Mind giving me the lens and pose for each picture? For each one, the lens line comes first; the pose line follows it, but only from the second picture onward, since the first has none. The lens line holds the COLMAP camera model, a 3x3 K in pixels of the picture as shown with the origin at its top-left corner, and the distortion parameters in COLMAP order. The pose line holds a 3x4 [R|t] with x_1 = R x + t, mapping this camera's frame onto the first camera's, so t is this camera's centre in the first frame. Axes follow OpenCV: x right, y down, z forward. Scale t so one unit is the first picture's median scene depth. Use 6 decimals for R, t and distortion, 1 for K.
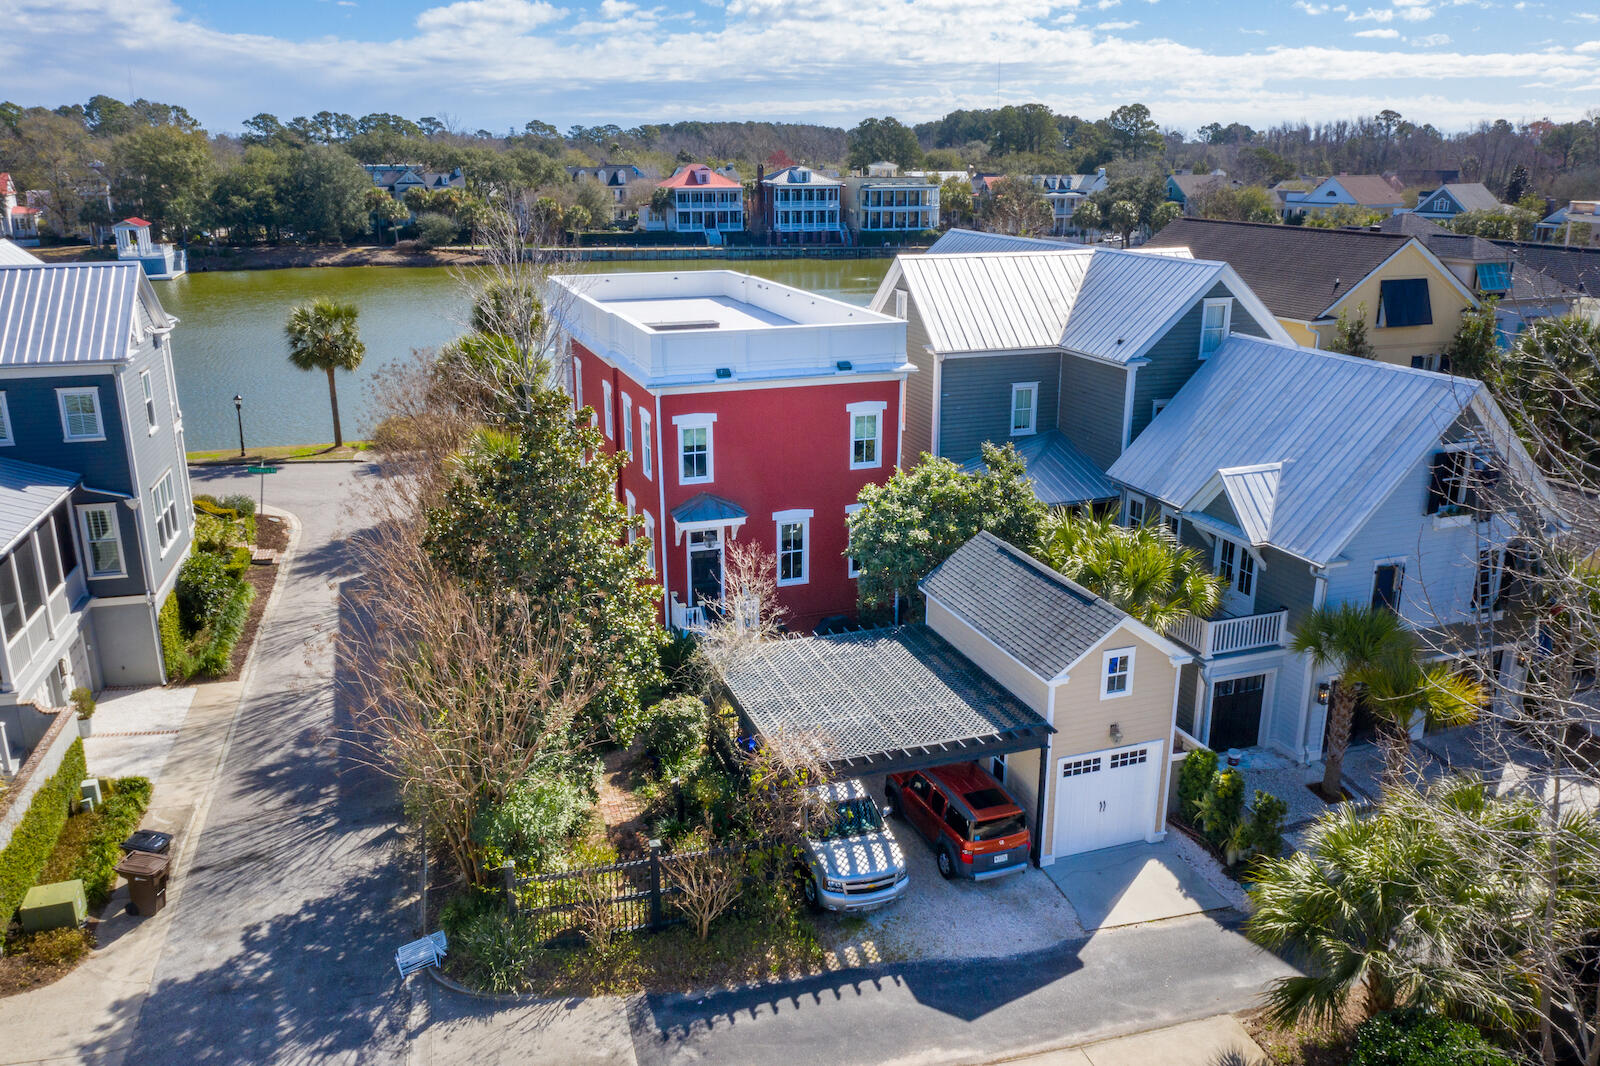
lens RADIAL K [[1212.0, 0, 765.8], [0, 1212.0, 546.7], [0, 0, 1]] dist [-0.025212, 0.000269]
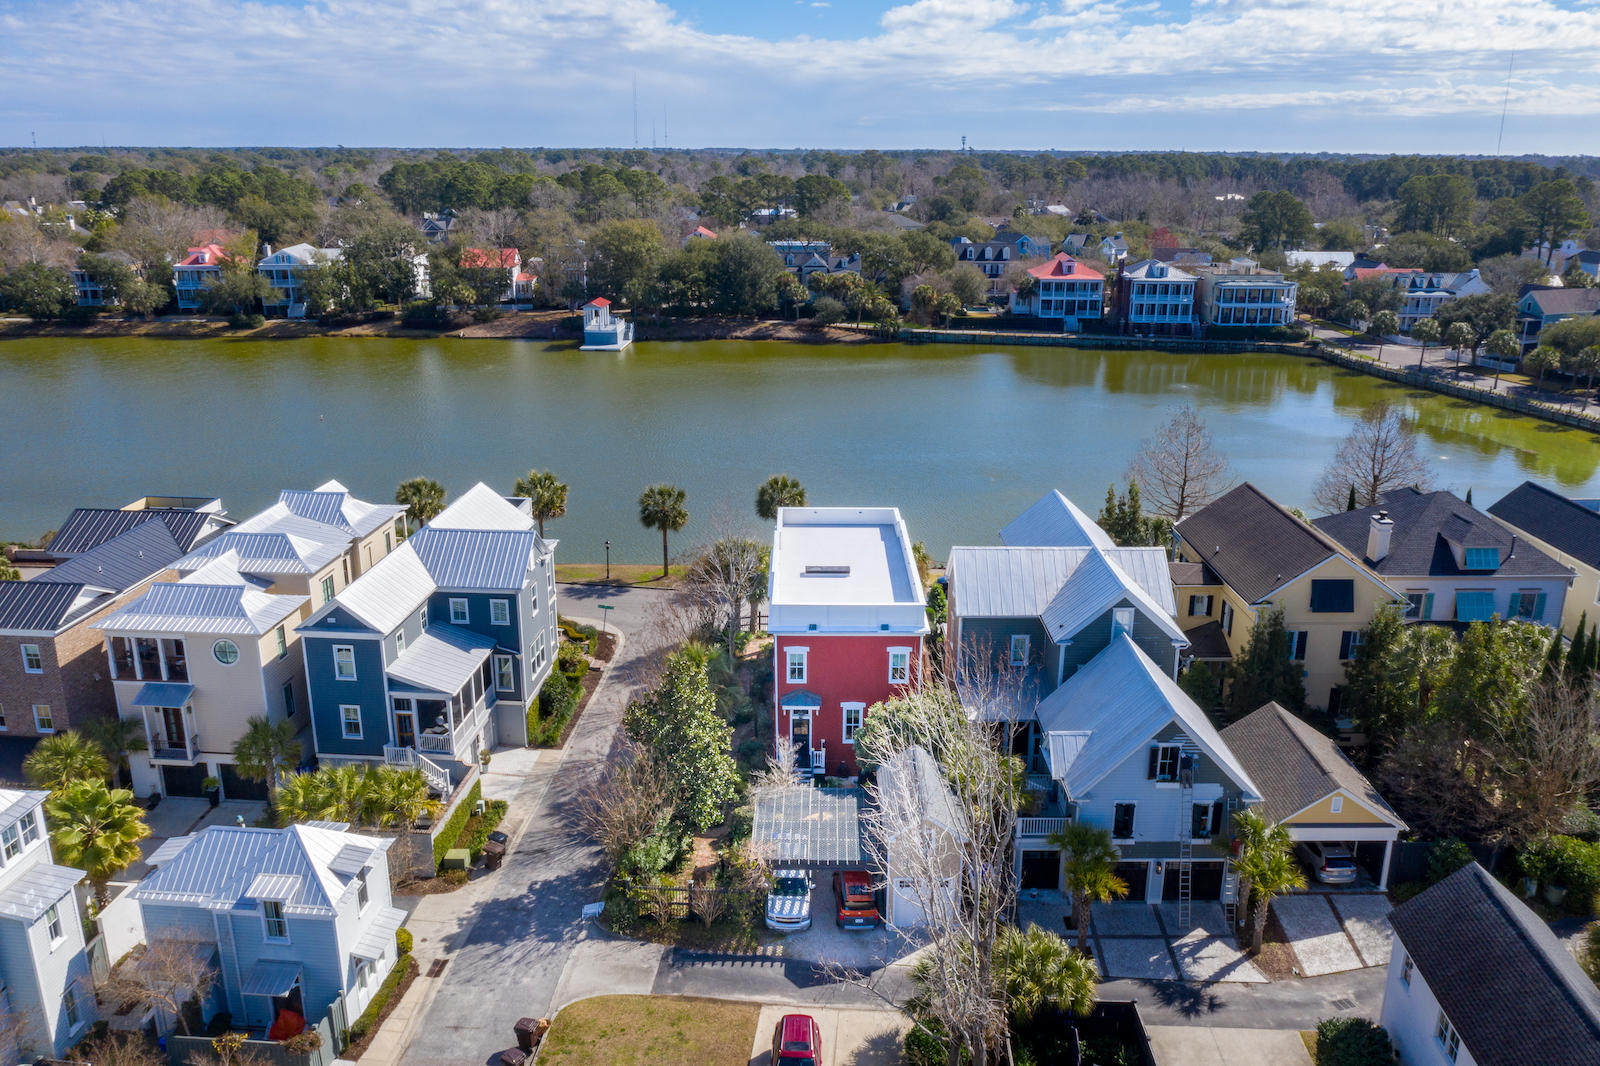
lens RADIAL K [[1248.1, 0, 800.0], [0, 1248.1, 533.0], [0, 0, 1]] dist [-0.028390, 0.002569]
pose [[0.941746, 0.104251, -0.319761, 0.500926], [-0.102379, 0.994486, 0.022708, -0.306600], [0.320365, 0.011351, 0.947226, -0.733944]]
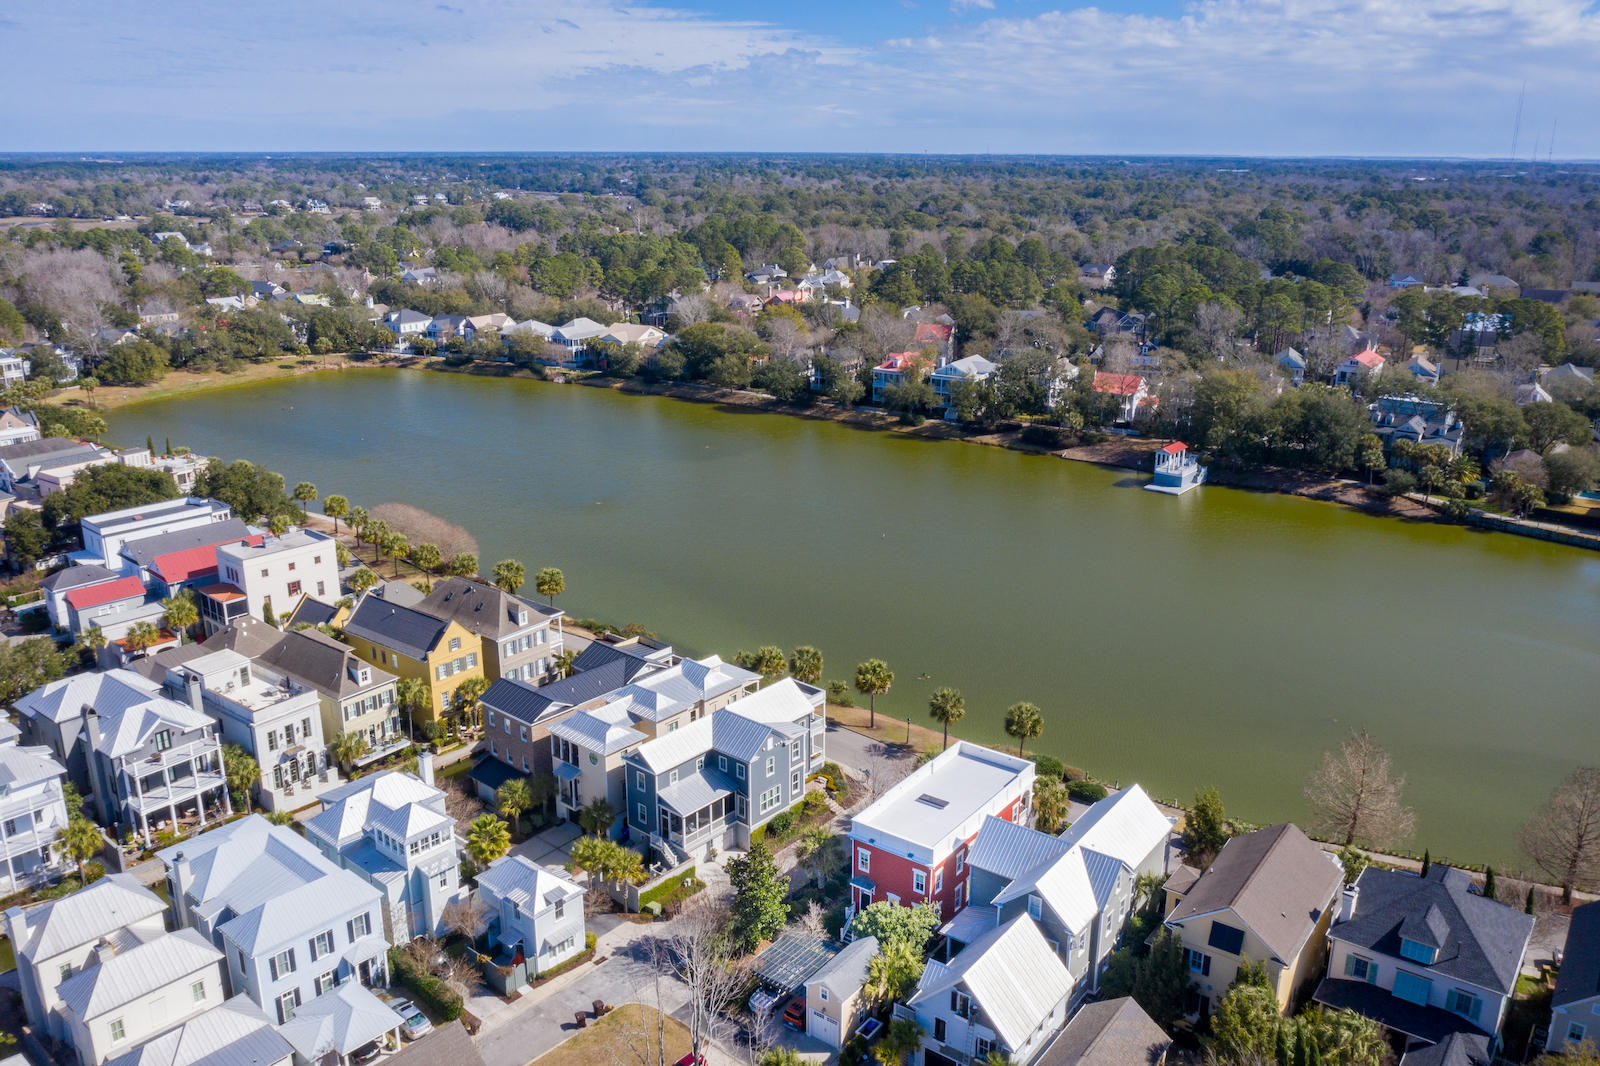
lens RADIAL K [[1321.9, 0, 800.0], [0, 1321.9, 533.0], [0, 0, 1]] dist [-0.020956, 0.005843]
pose [[0.529037, 0.249845, -0.810985, 2.085275], [-0.227268, 0.962480, 0.148262, -1.189180], [0.817599, 0.105875, 0.565970, -0.911711]]
